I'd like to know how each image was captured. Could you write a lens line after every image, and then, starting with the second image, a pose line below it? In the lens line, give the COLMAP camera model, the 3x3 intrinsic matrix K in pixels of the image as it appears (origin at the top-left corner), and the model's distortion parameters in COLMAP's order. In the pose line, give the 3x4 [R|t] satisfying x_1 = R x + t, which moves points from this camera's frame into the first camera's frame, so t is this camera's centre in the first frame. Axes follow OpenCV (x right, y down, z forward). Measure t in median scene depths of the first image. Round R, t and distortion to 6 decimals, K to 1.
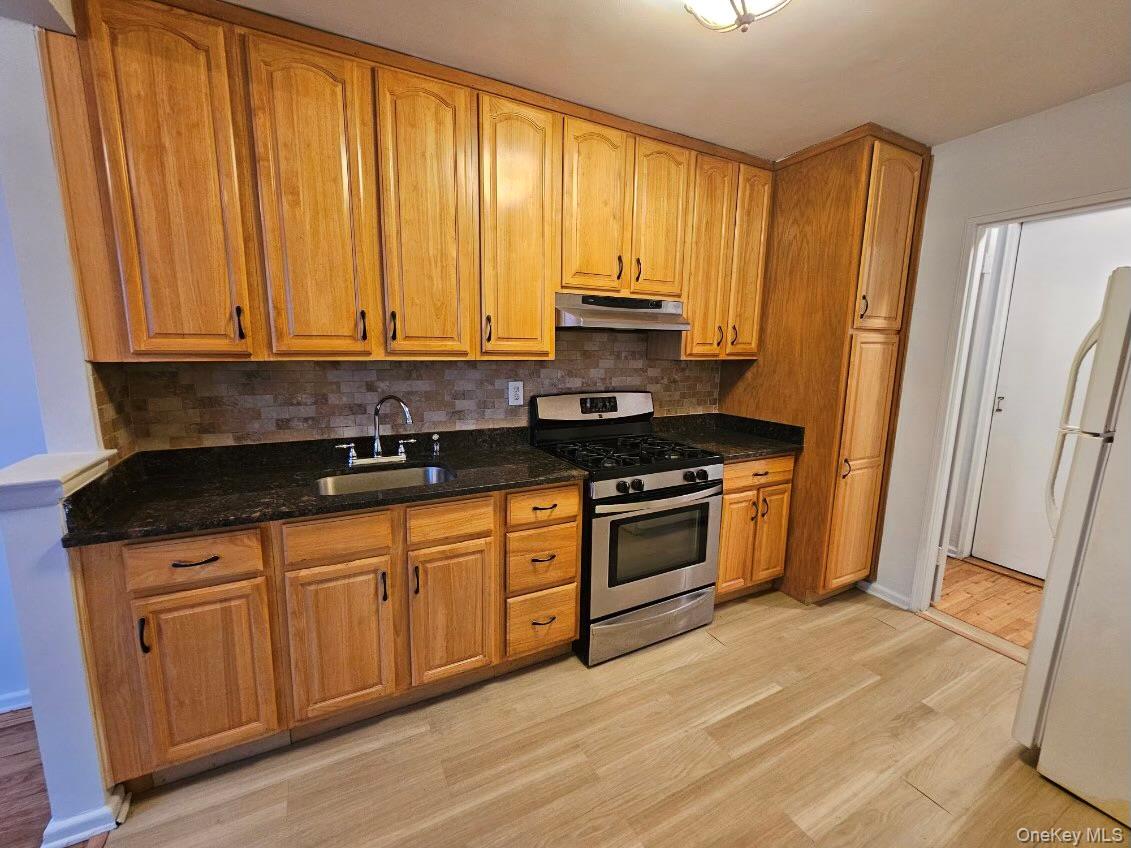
lens RADIAL K [[462.3, 0, 569.7], [0, 462.3, 421.2], [0, 0, 1]] dist [-0.002412, 0.000719]
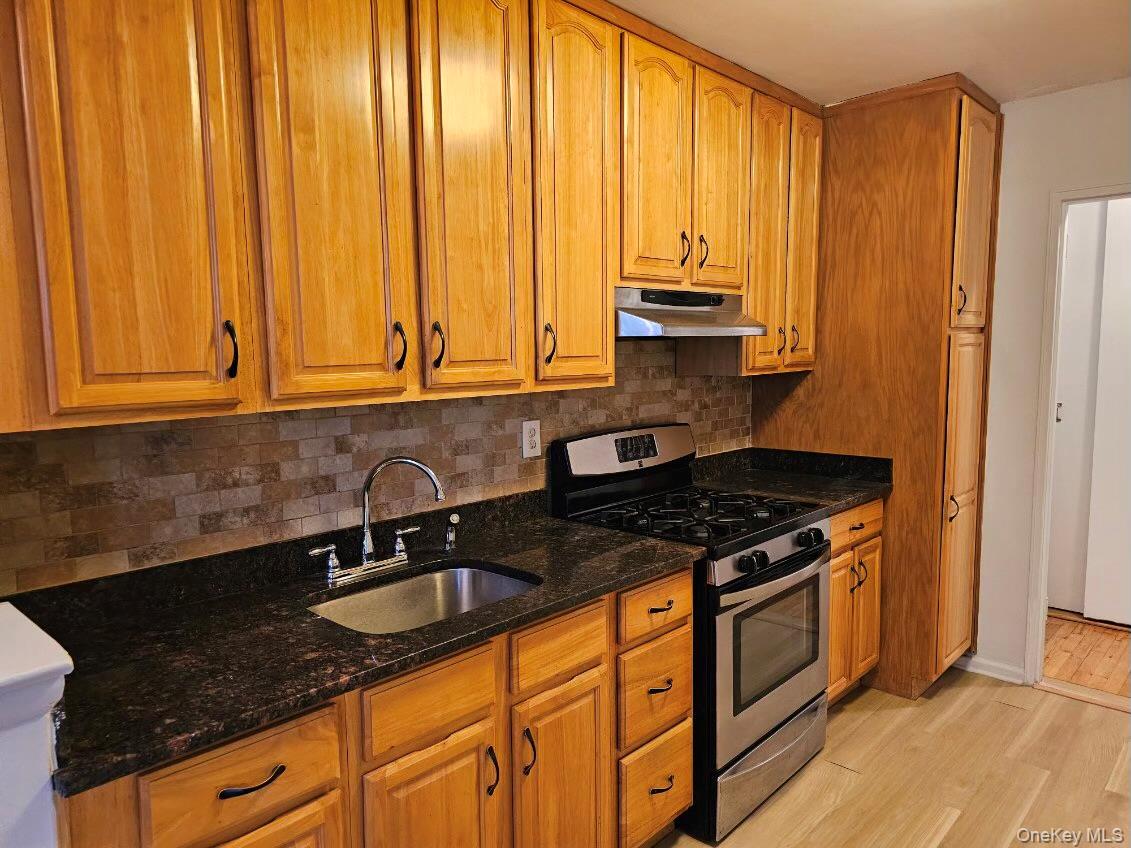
lens RADIAL K [[759.5, 0, 561.5], [0, 759.5, 427.7], [0, 0, 1]] dist [0.045097, -0.035605]
pose [[0.946657, -0.061960, 0.316231, -0.482577], [0.078812, 0.996055, -0.040771, -0.035358], [-0.312458, 0.063519, 0.947806, -0.011119]]
